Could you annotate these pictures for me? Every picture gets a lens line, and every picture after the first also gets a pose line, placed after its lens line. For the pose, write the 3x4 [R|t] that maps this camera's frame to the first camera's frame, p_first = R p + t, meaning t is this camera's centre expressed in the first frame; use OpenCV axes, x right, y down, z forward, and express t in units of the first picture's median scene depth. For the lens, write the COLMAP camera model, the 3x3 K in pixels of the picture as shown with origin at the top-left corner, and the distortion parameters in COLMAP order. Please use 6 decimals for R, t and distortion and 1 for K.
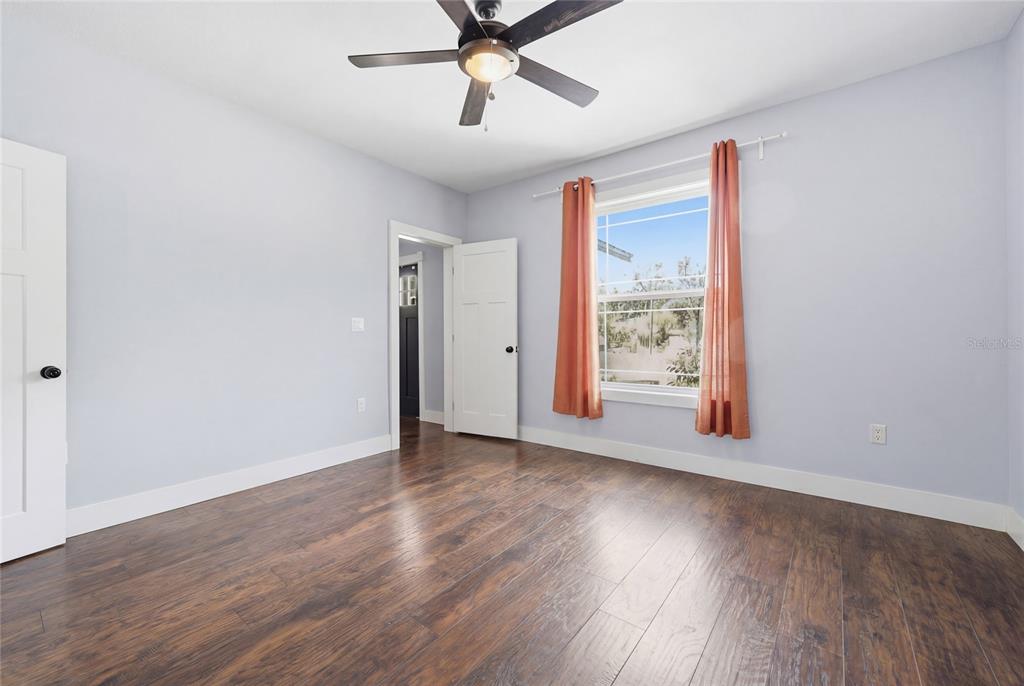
lens RADIAL K [[415.5, 0, 512.0], [0, 415.5, 332.7], [0, 0, 1]] dist [0.000232, -0.000046]
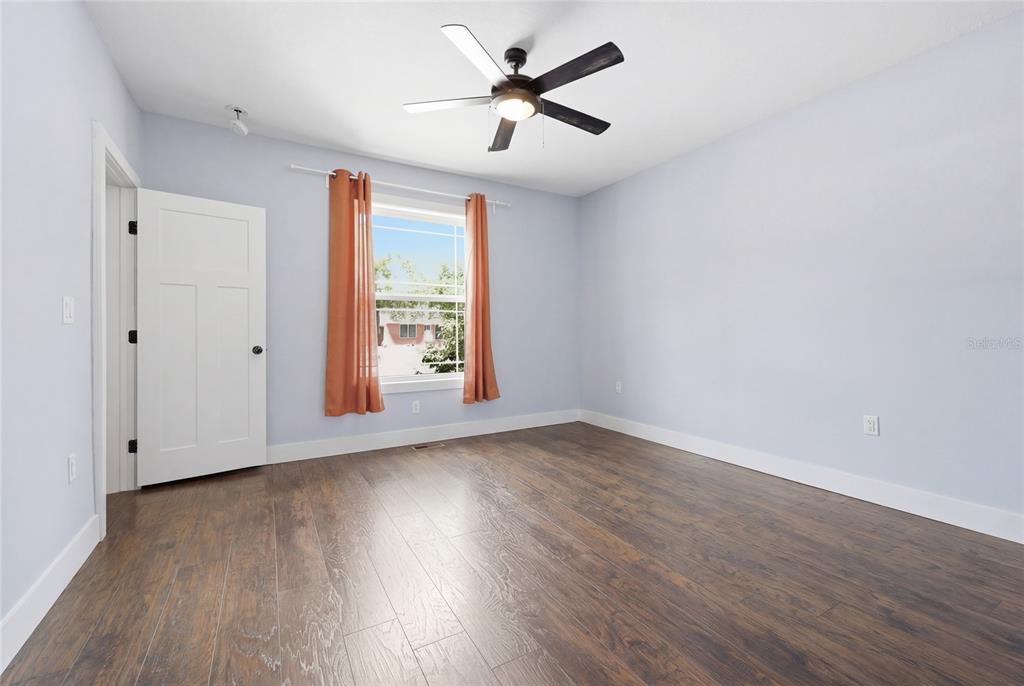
lens RADIAL K [[415.5, 0, 512.0], [0, 415.5, 332.7], [0, 0, 1]] dist [0.000232, -0.000046]
pose [[0.368170, -0.010118, 0.929703, -0.594758], [-0.001107, 0.999935, 0.011321, -0.003300], [-0.929758, -0.005197, 0.368135, 0.285214]]
